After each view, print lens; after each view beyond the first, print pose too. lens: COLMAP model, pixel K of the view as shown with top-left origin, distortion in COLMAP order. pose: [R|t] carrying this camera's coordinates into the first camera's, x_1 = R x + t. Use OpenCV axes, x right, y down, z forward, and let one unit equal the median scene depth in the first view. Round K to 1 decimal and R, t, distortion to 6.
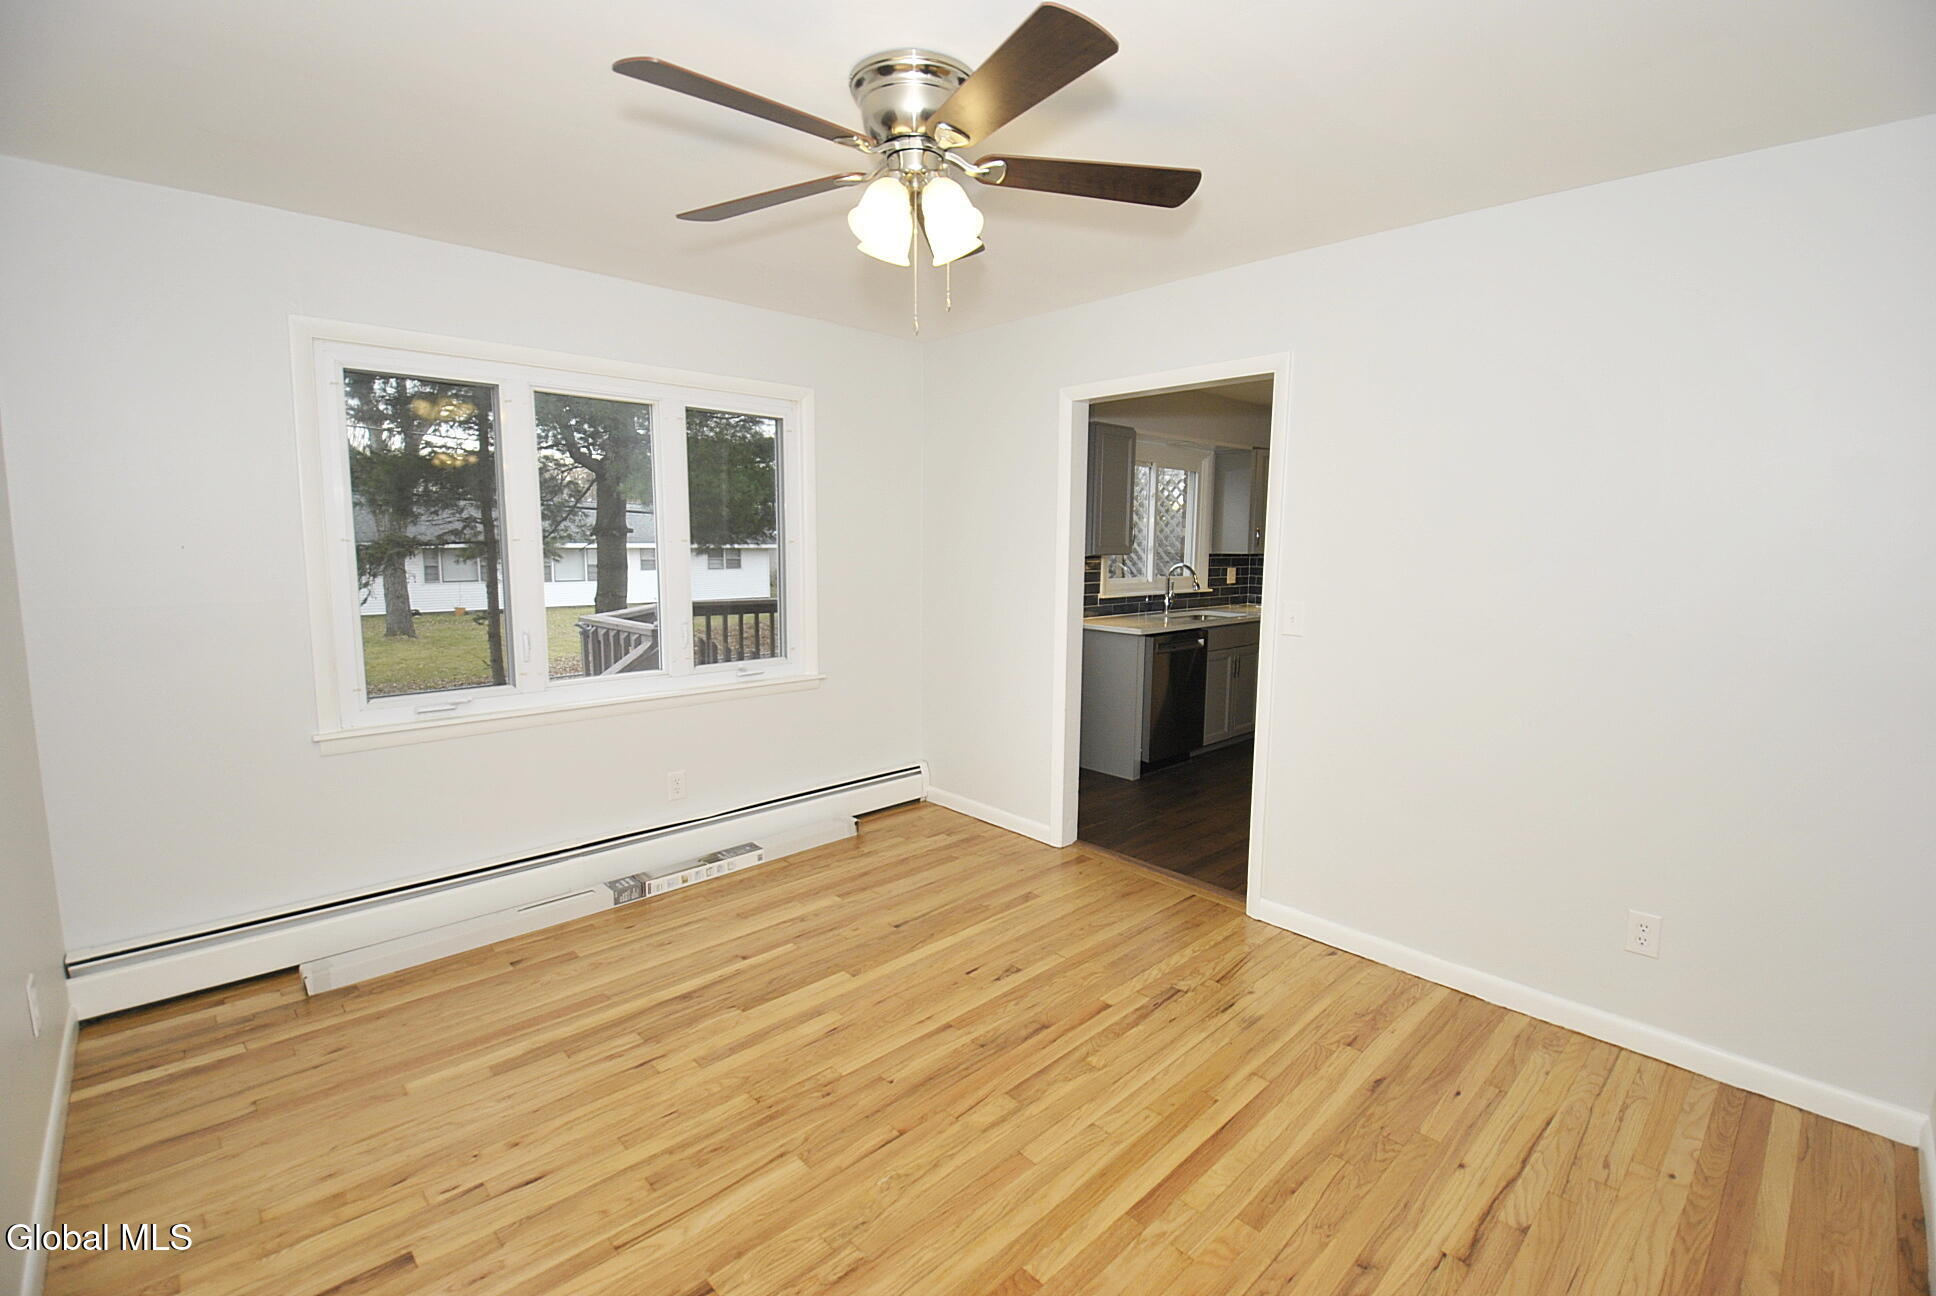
lens RADIAL K [[864.9, 0, 982.5], [0, 864.9, 638.2], [0, 0, 1]] dist [0.030572, -0.034275]
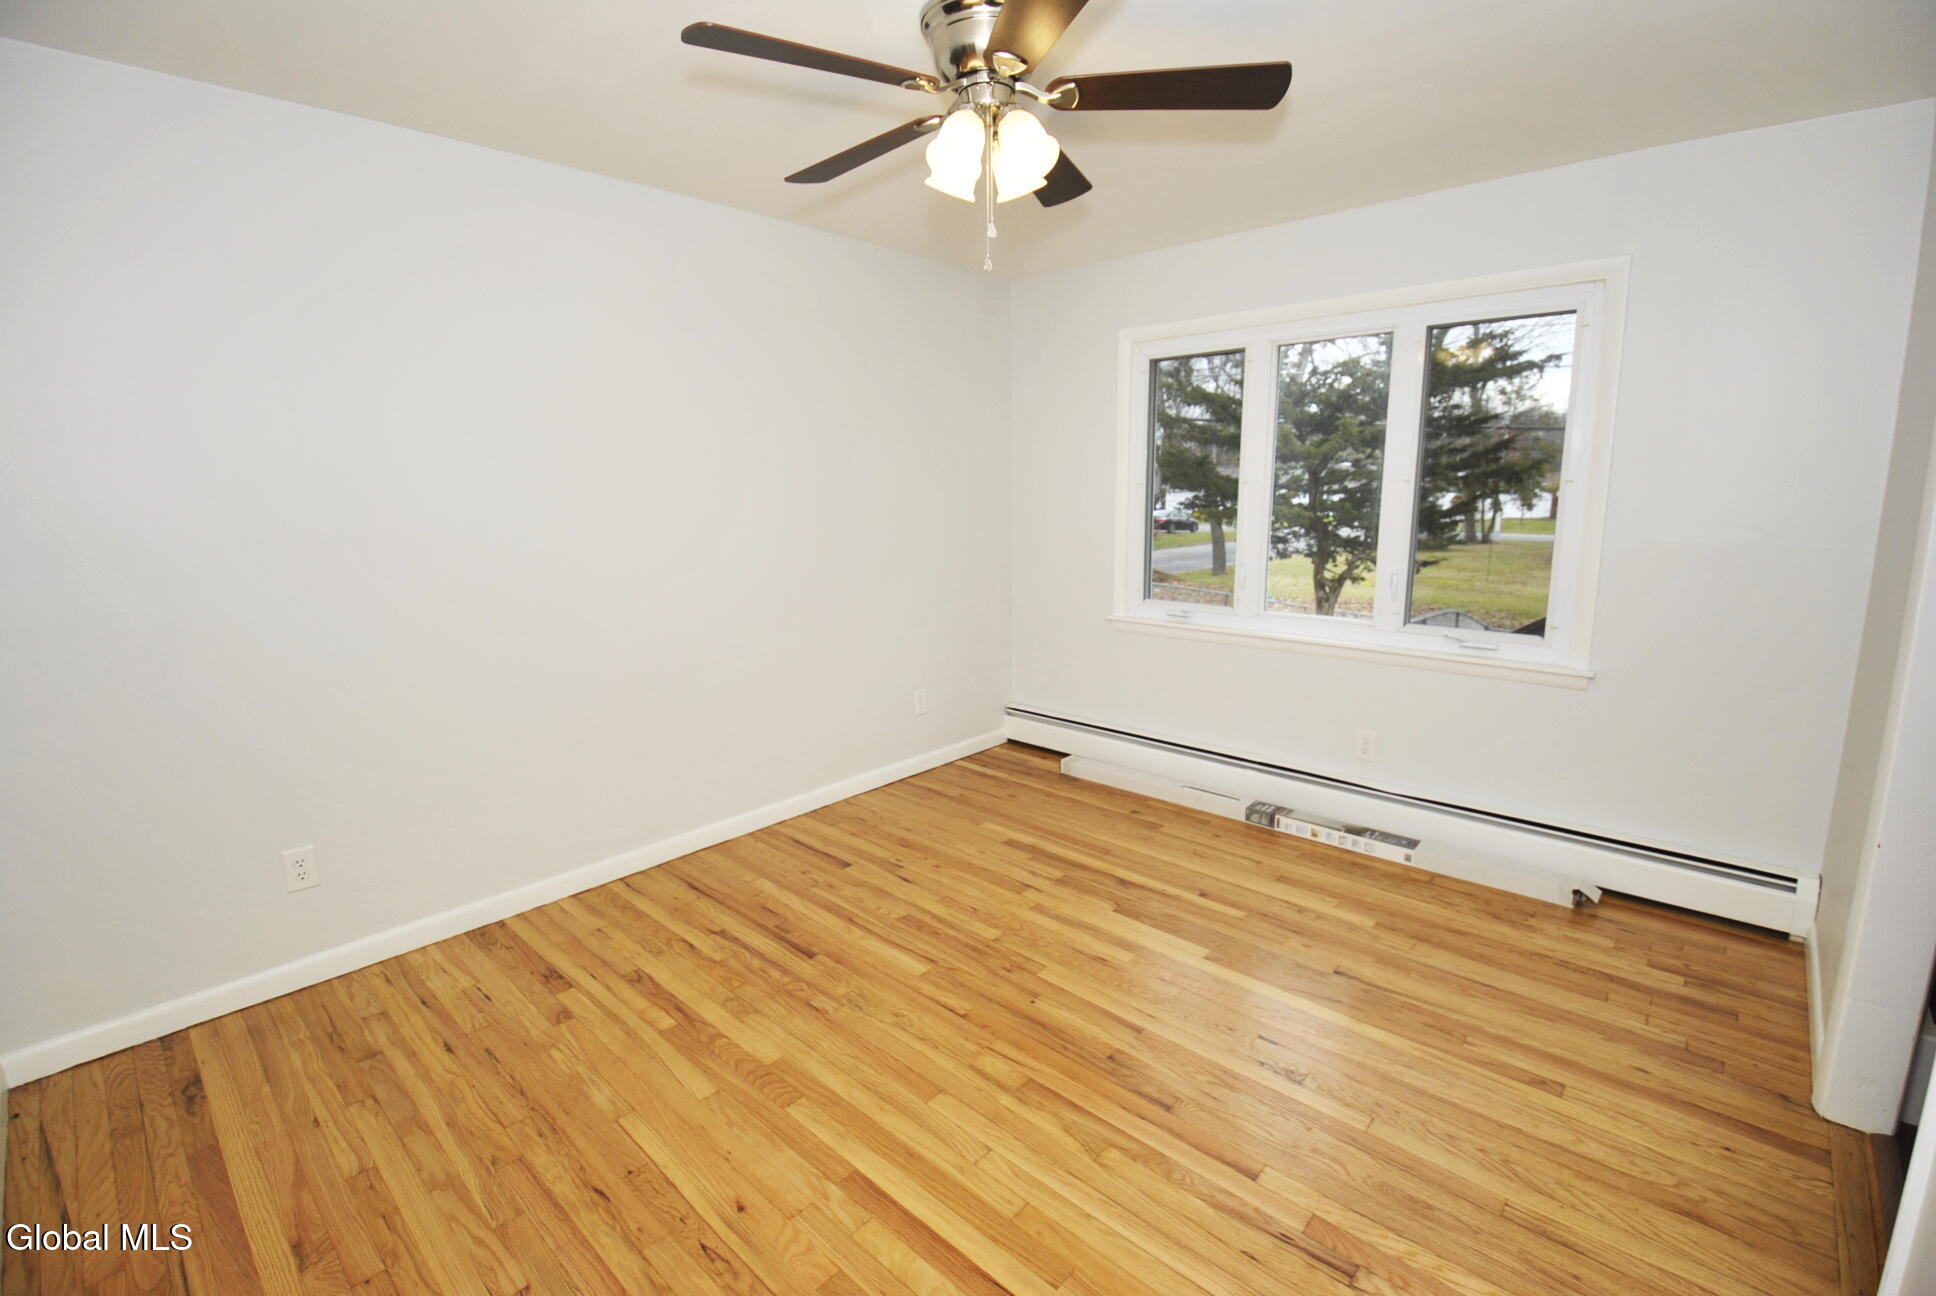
lens RADIAL K [[864.9, 0, 982.5], [0, 864.9, 638.2], [0, 0, 1]] dist [0.030572, -0.034275]
pose [[0.057693, 0.166468, -0.984358, 0.696083], [-0.112408, 0.980813, 0.159281, -0.060206], [0.991986, 0.101460, 0.075298, 0.682123]]
